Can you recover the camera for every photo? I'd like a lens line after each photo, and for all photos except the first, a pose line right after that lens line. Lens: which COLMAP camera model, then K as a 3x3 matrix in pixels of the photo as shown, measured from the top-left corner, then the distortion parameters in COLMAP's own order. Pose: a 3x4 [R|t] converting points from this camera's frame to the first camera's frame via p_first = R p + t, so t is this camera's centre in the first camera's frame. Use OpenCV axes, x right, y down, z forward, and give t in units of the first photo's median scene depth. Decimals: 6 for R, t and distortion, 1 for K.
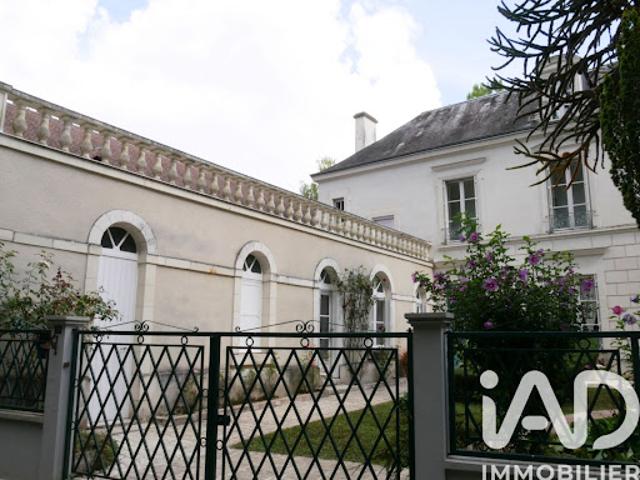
lens RADIAL K [[521.9, 0, 320.0], [0, 521.9, 240.0], [0, 0, 1]] dist [-0.004594, -0.003205]
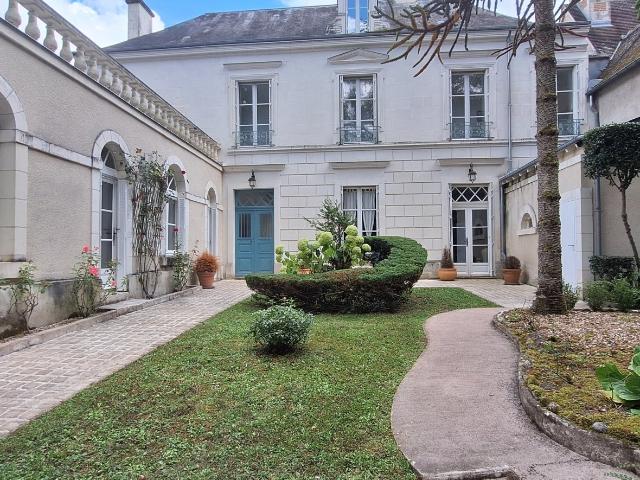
lens RADIAL K [[430.6, 0, 320.0], [0, 430.6, 240.0], [0, 0, 1]] dist [0.000734, 0.001769]
pose [[0.866269, 0.003182, 0.499568, -0.027570], [-0.084856, 0.986386, 0.140862, 0.062921], [-0.492318, -0.164416, 0.854746, 0.274589]]
